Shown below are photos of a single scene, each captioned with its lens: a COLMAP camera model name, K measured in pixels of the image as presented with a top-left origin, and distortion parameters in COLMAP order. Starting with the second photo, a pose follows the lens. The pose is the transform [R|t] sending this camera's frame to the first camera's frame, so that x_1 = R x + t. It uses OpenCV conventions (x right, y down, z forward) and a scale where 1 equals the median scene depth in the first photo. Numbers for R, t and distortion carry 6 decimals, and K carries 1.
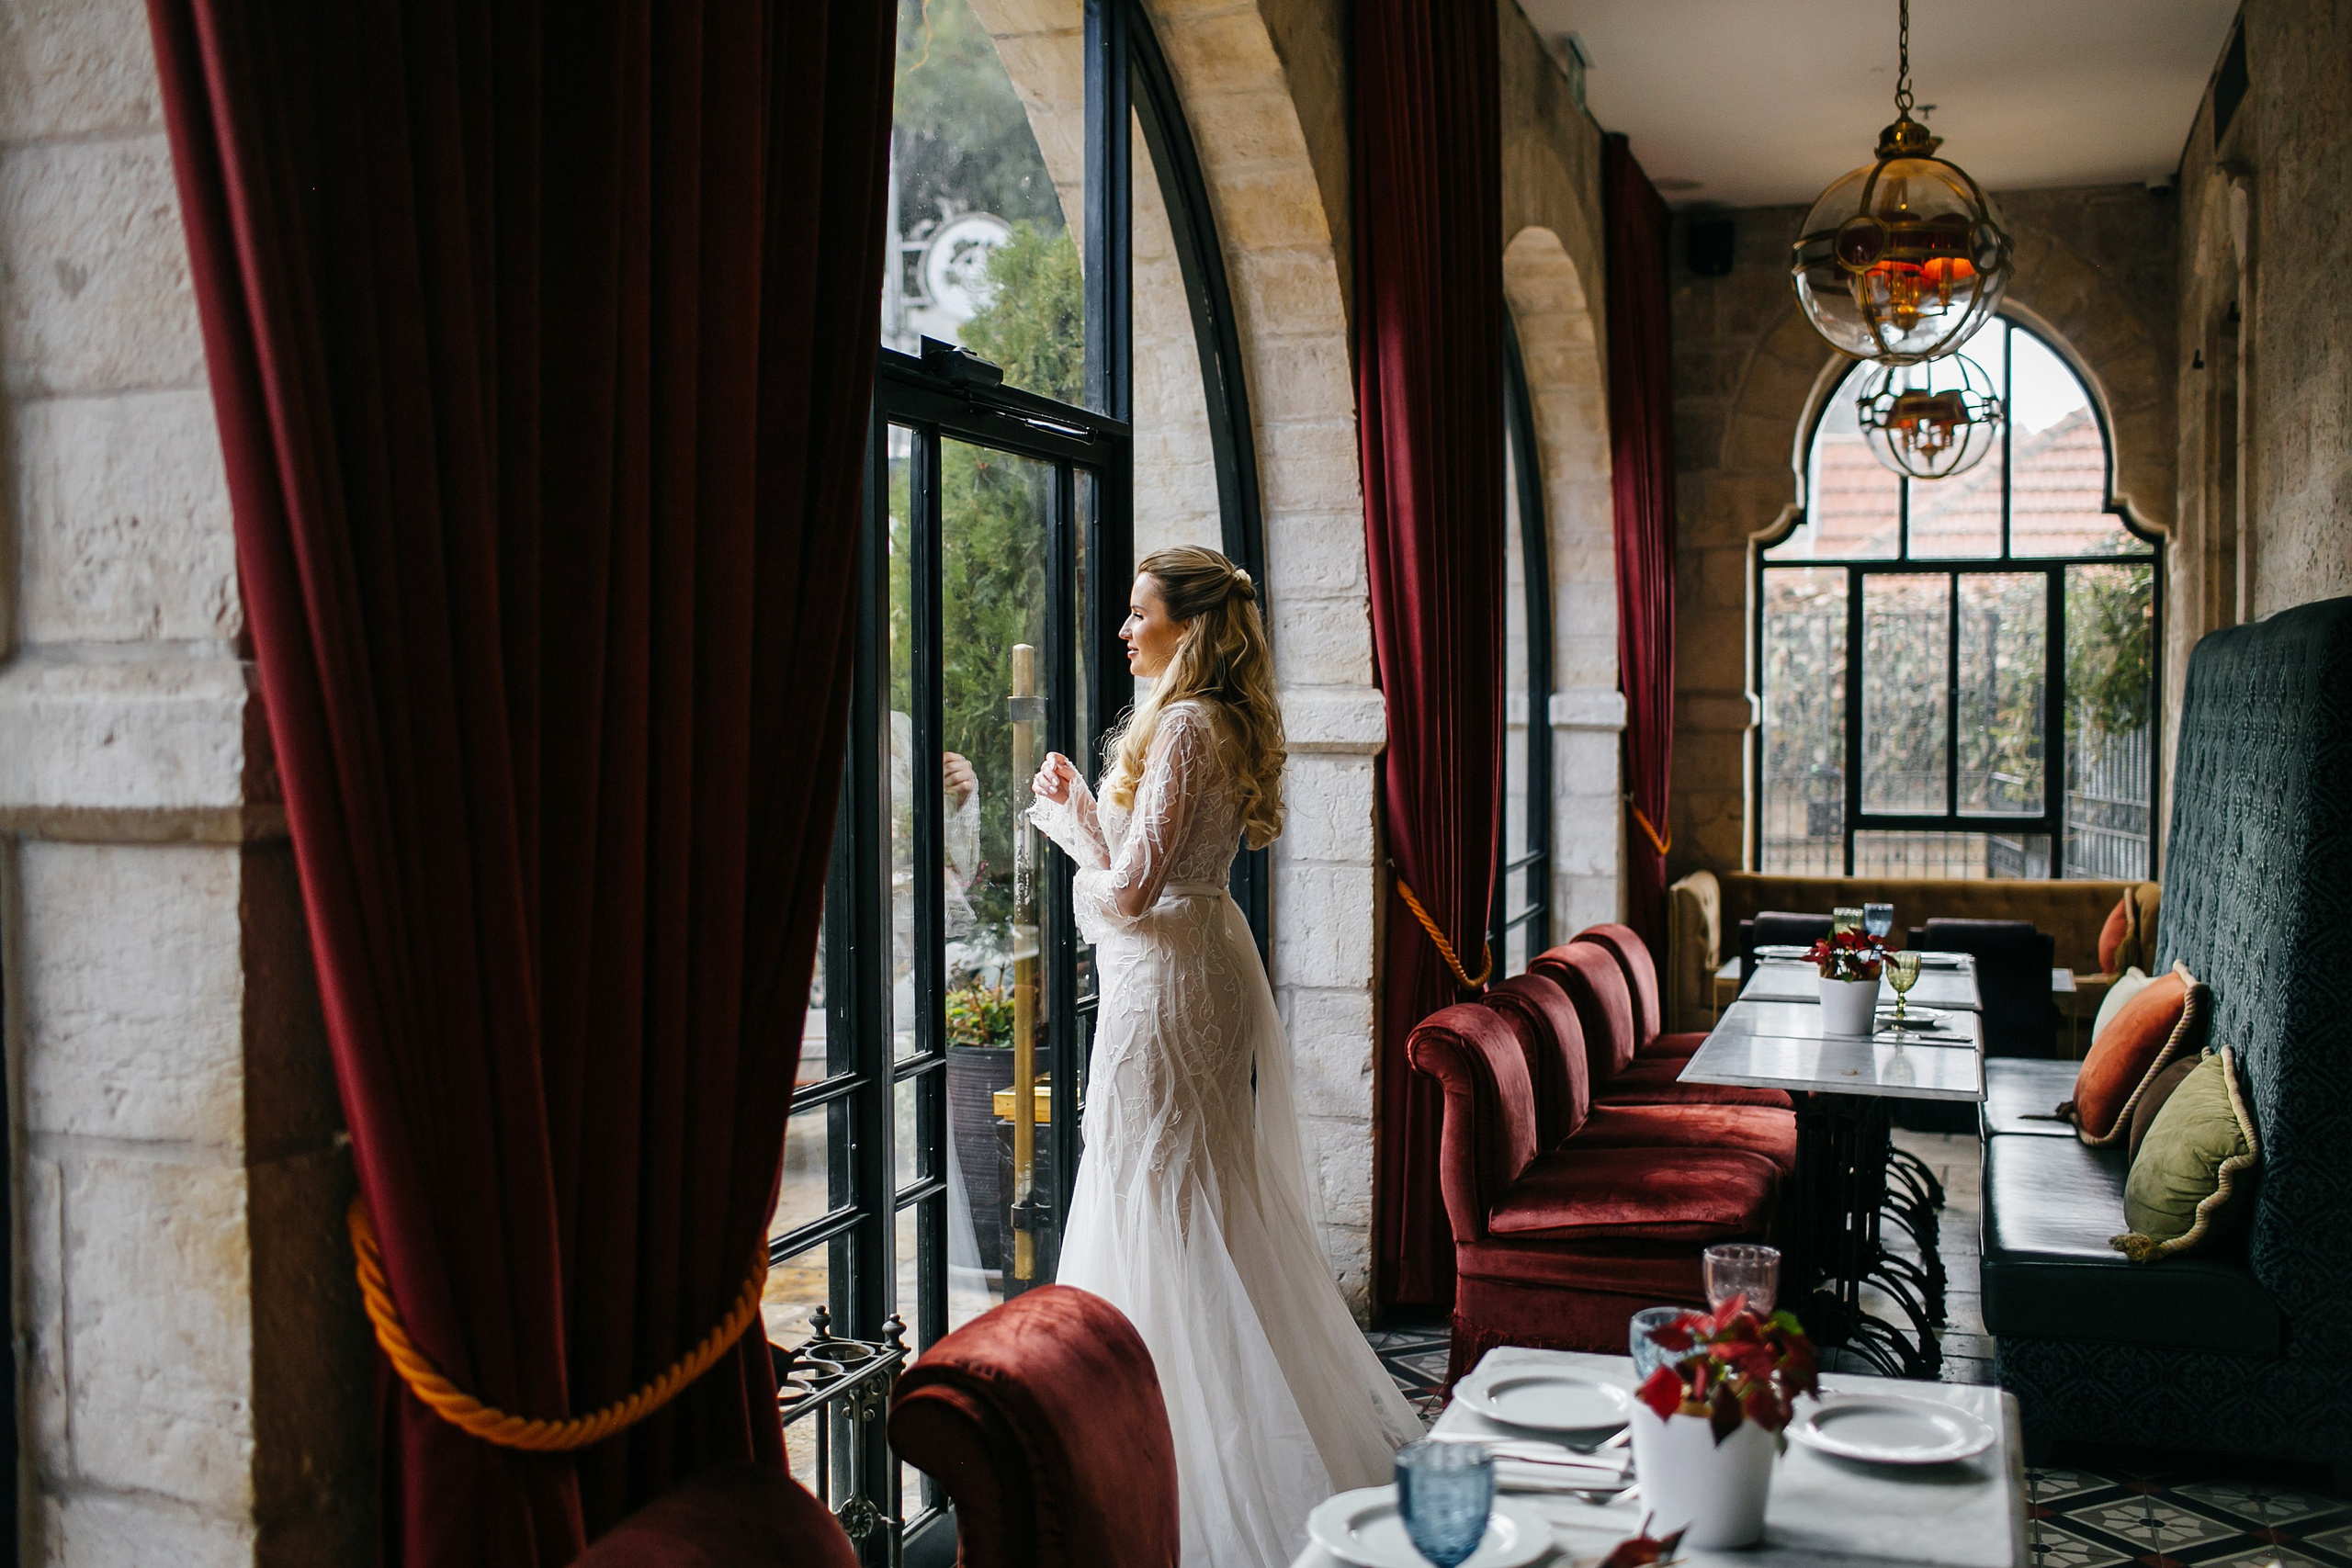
lens RADIAL K [[2375.7, 0, 1176.0], [0, 2375.7, 784.0], [0, 0, 1]] dist [-0.089379, 0.114651]
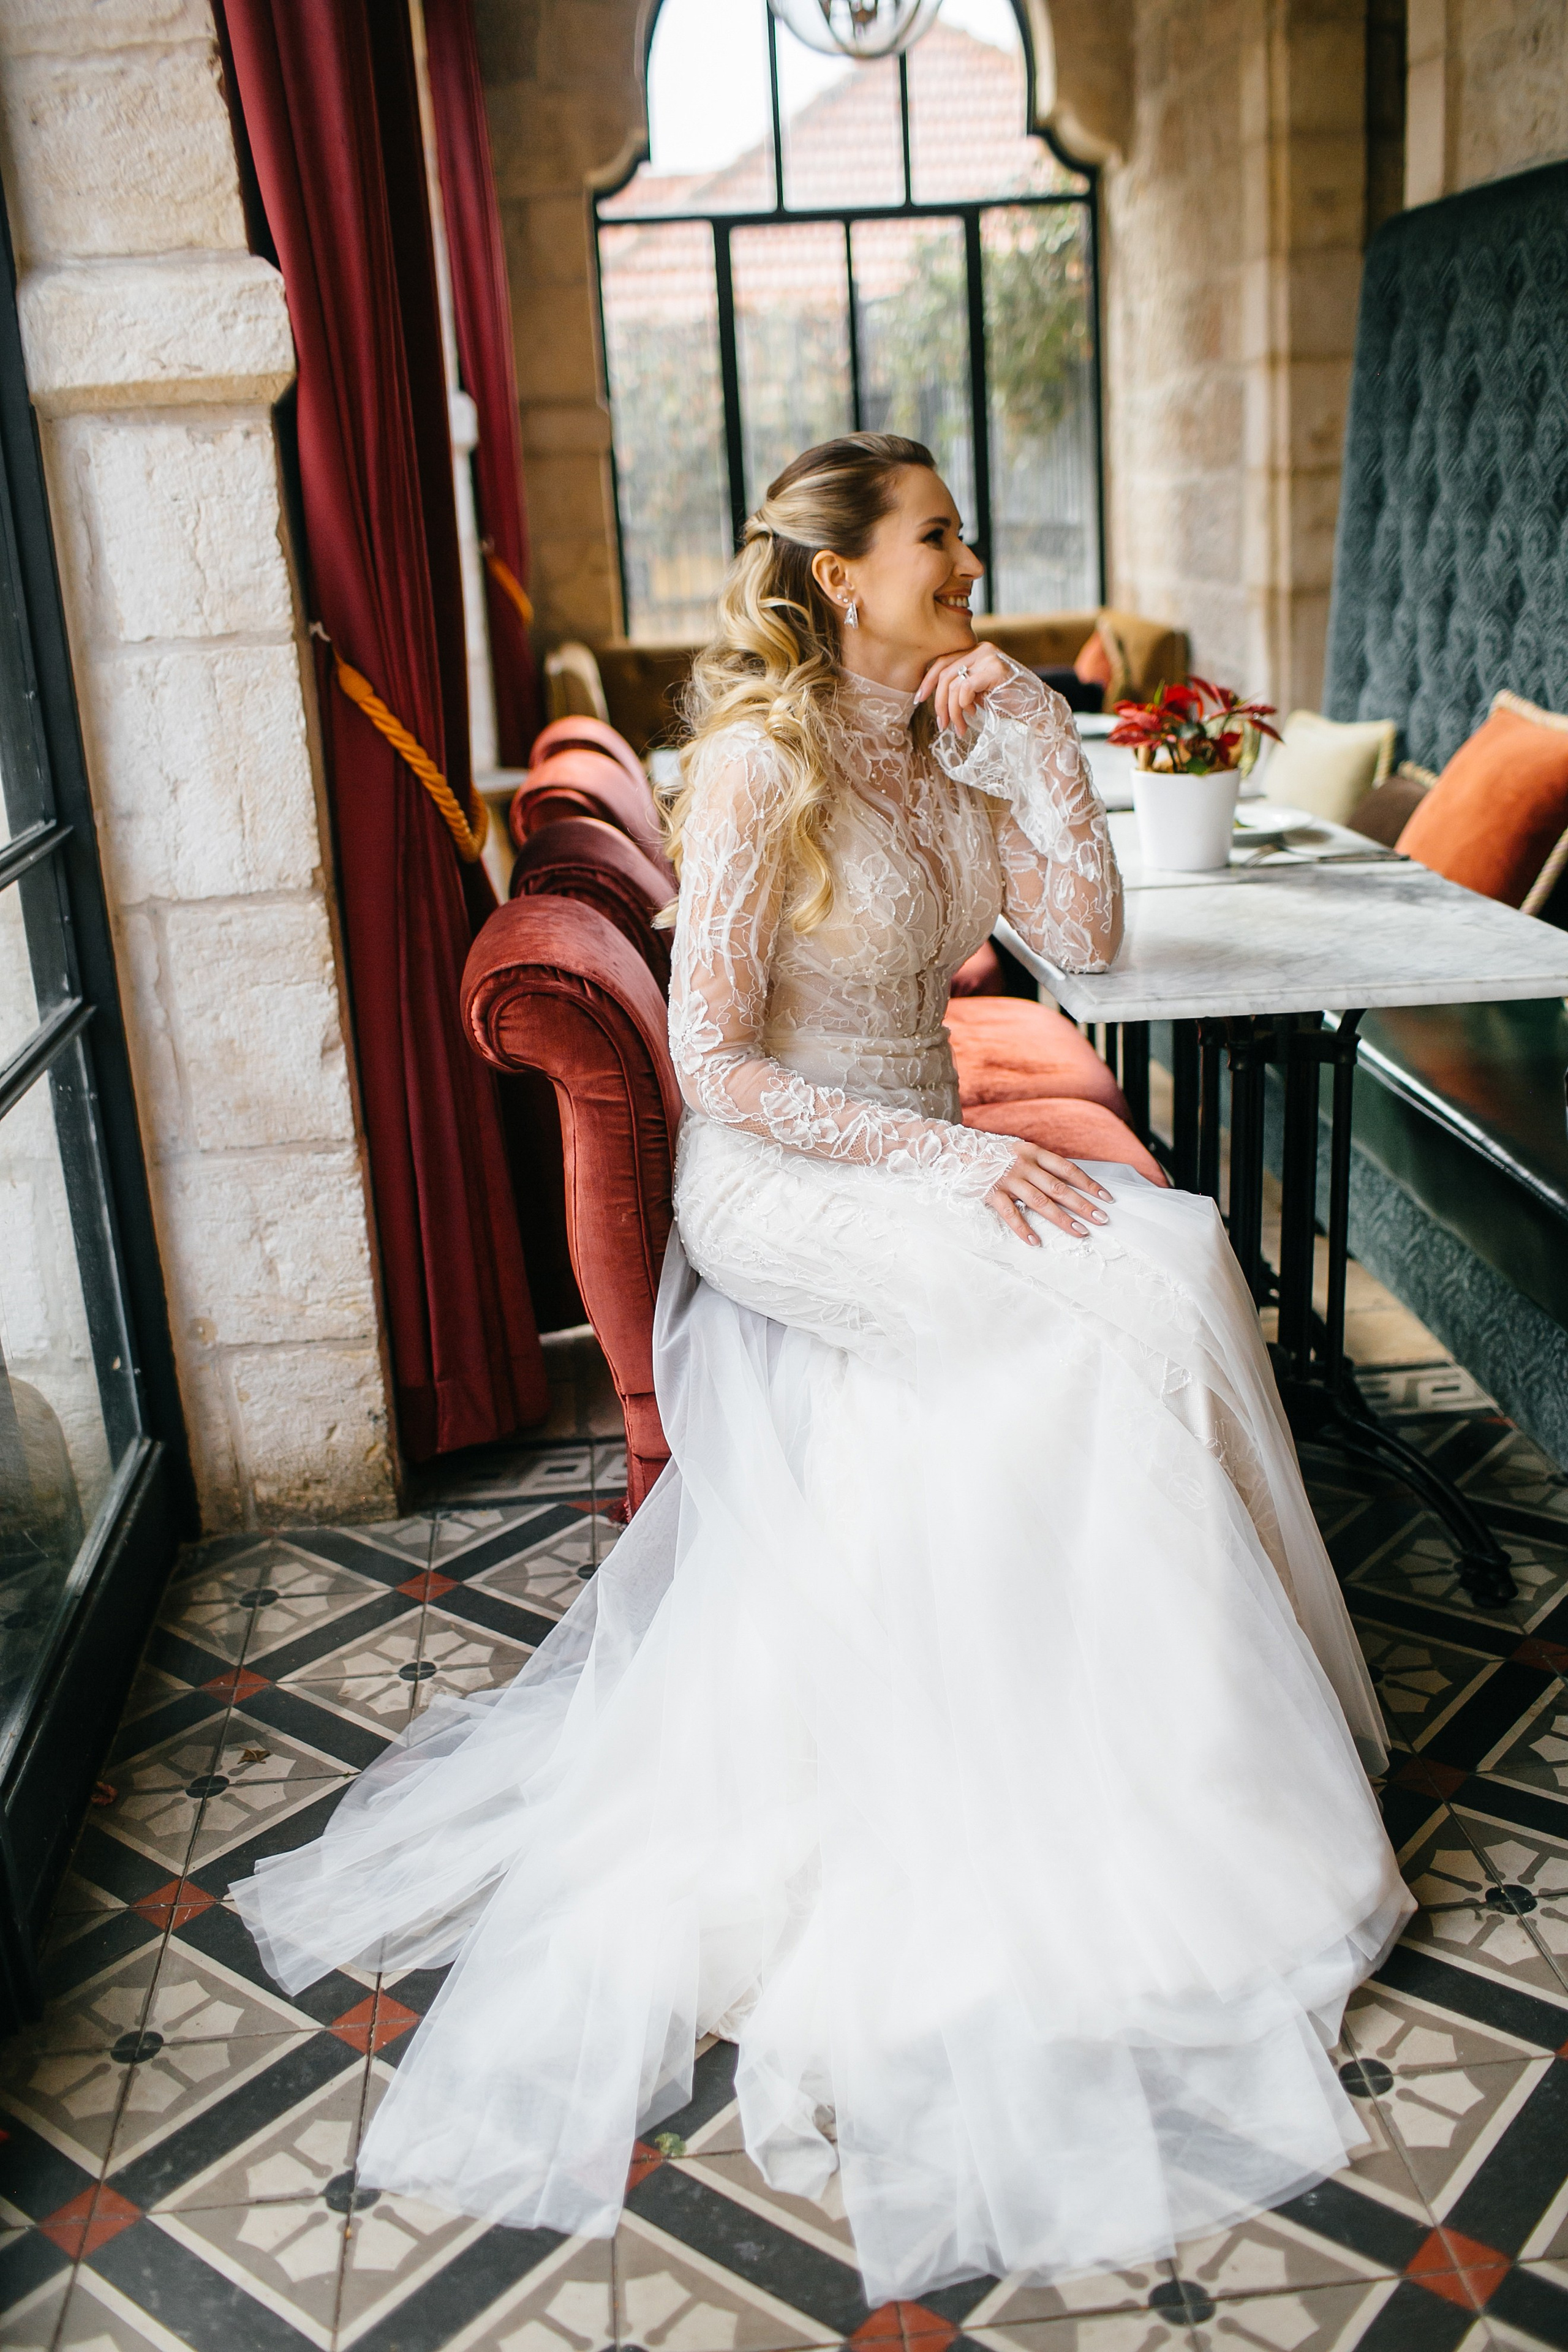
lens RADIAL K [[2261.5, 0, 799.9], [0, 2261.5, 1170.8], [0, 0, 1]] dist [-0.097086, 0.112166]
pose [[0.912801, -0.171439, 0.370680, -0.011744], [0.073629, 0.961835, 0.263537, 0.025581], [-0.401714, -0.213264, 0.890587, 0.518600]]
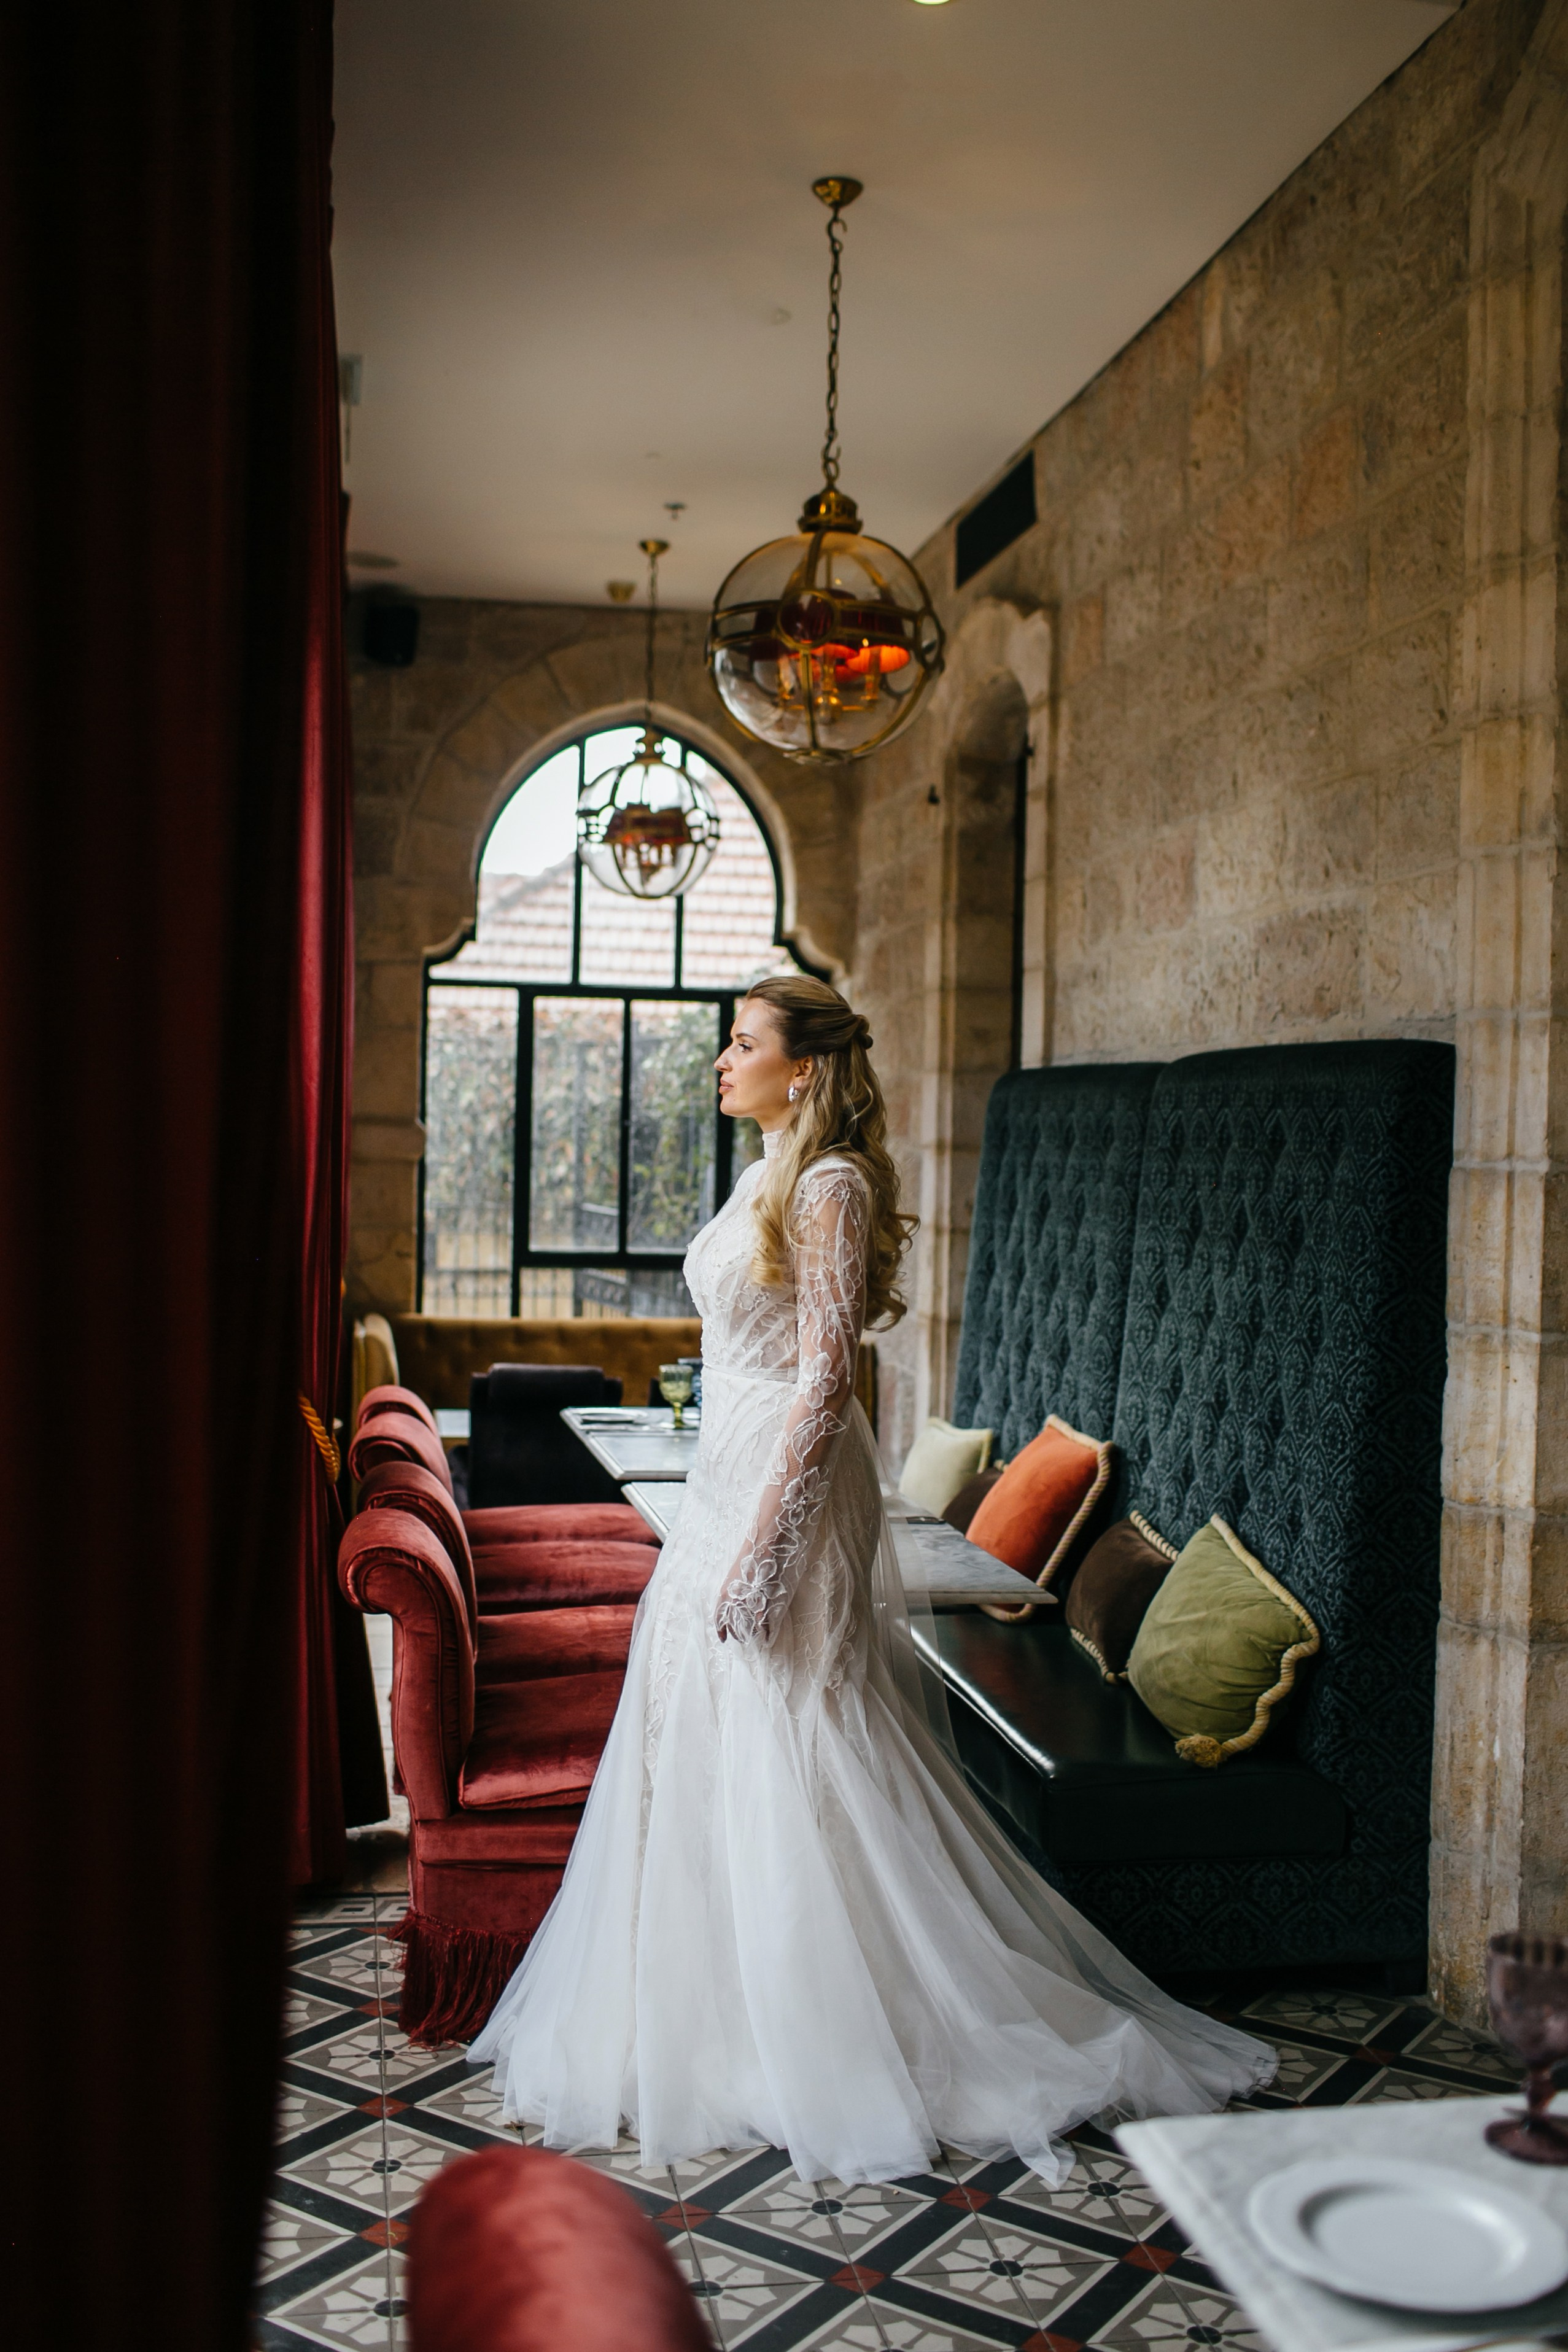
lens RADIAL K [[2337.2, 0, 804.7], [0, 2337.2, 1171.0], [0, 0, 1]] dist [-0.099134, 0.108016]
pose [[0.870718, 0.011141, 0.491656, -0.133064], [-0.003942, 0.999869, -0.015676, -0.009034], [-0.491766, 0.011711, 0.870649, 0.239137]]
